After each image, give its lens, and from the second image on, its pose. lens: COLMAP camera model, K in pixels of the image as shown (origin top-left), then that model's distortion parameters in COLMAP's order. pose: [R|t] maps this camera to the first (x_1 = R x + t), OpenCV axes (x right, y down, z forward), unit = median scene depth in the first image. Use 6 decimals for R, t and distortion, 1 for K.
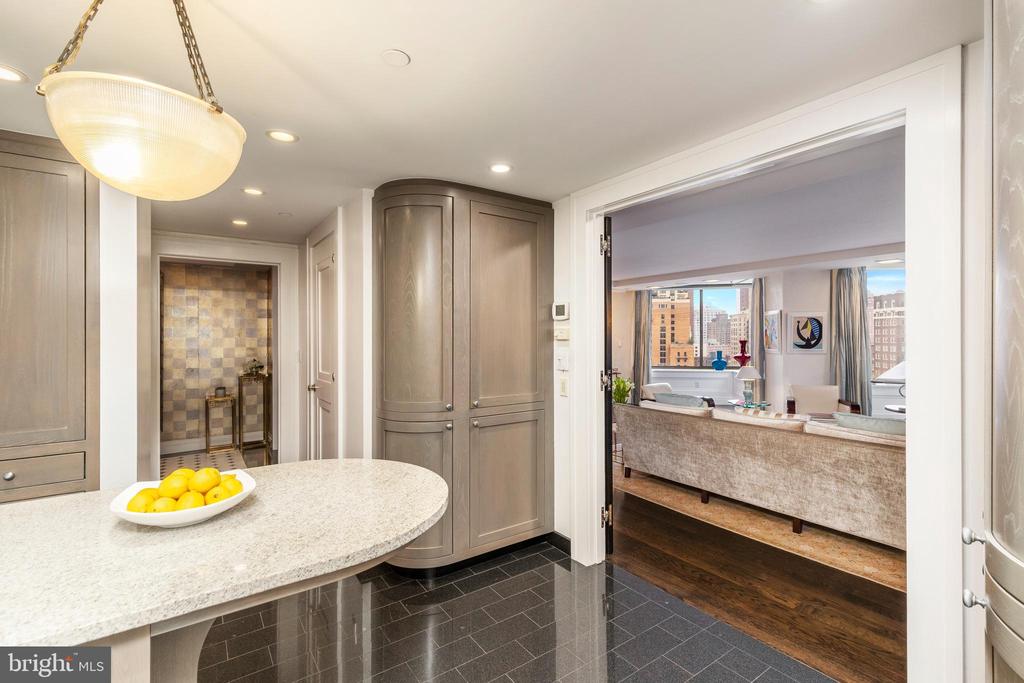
lens RADIAL K [[464.5, 0, 514.7], [0, 464.5, 328.3], [0, 0, 1]] dist [0.000366, 0.000044]
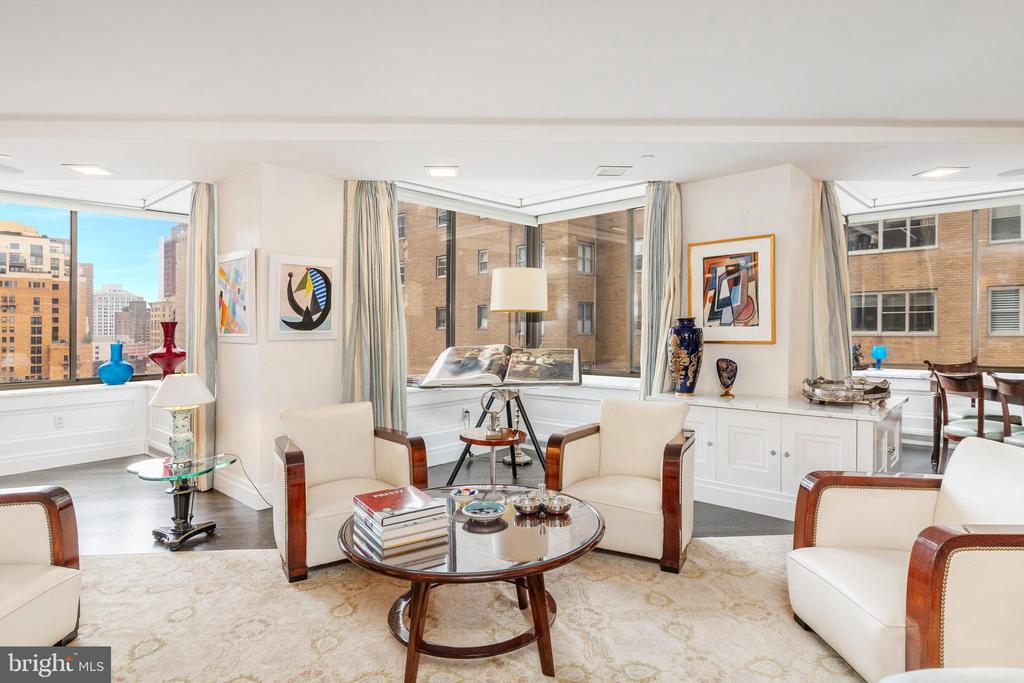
lens RADIAL K [[569.2, 0, 514.4], [0, 569.2, 326.8], [0, 0, 1]] dist [0.000668, 0.000399]
pose [[0.537220, 0.000646, 0.843442, 0.167320], [-0.008023, 0.999958, 0.004344, 0.024939], [-0.843404, -0.009101, 0.537202, 0.341901]]
